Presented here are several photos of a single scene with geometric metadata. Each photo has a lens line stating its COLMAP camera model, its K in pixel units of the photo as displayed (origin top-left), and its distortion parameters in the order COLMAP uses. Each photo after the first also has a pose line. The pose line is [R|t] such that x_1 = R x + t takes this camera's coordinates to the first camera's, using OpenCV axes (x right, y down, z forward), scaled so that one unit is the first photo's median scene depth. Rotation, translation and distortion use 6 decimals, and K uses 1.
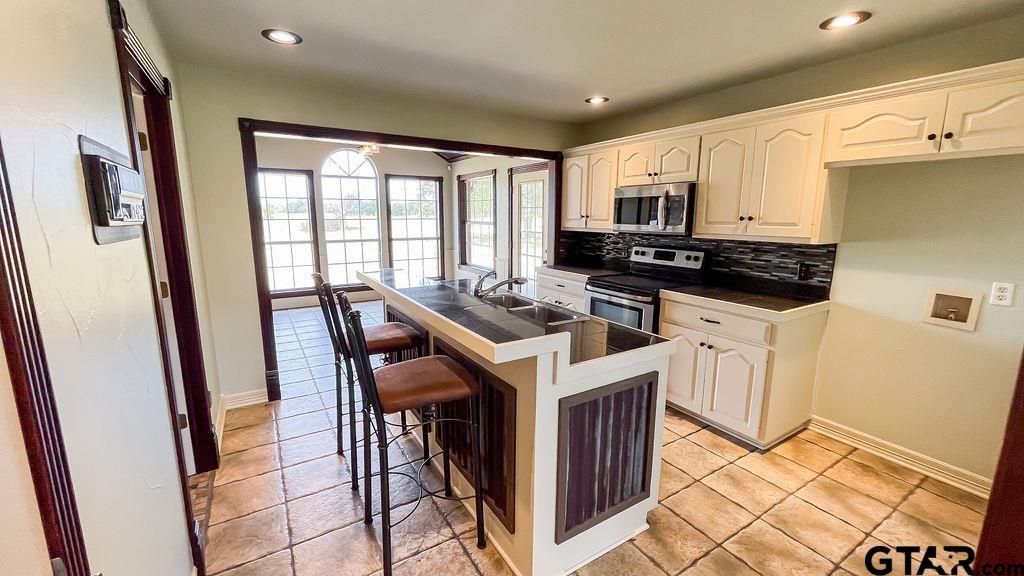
lens RADIAL K [[411.7, 0, 512.0], [0, 411.7, 288.0], [0, 0, 1]] dist [-0.000097, 0.000049]
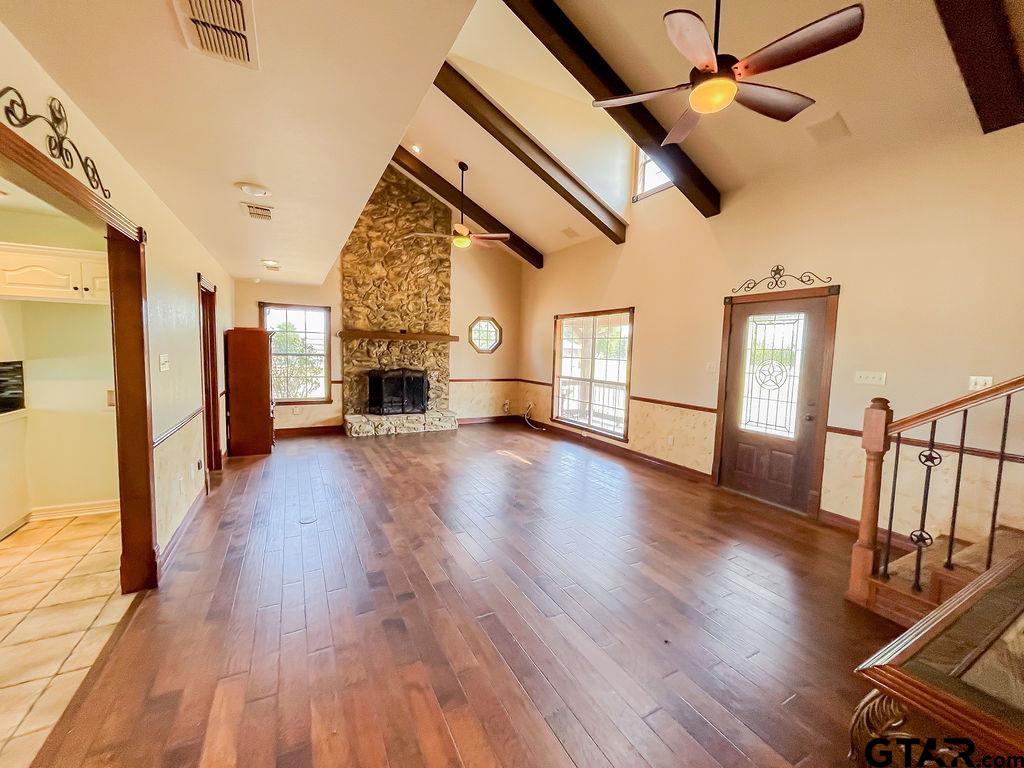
lens RADIAL K [[414.6, 0, 512.0], [0, 414.6, 384.0], [0, 0, 1]] dist [-0.001657, -0.000257]
pose [[0.076394, -0.083892, 0.993542, -0.225018], [0.149596, 0.986139, 0.071764, 0.062975], [-0.985792, 0.143148, 0.087885, -0.371865]]
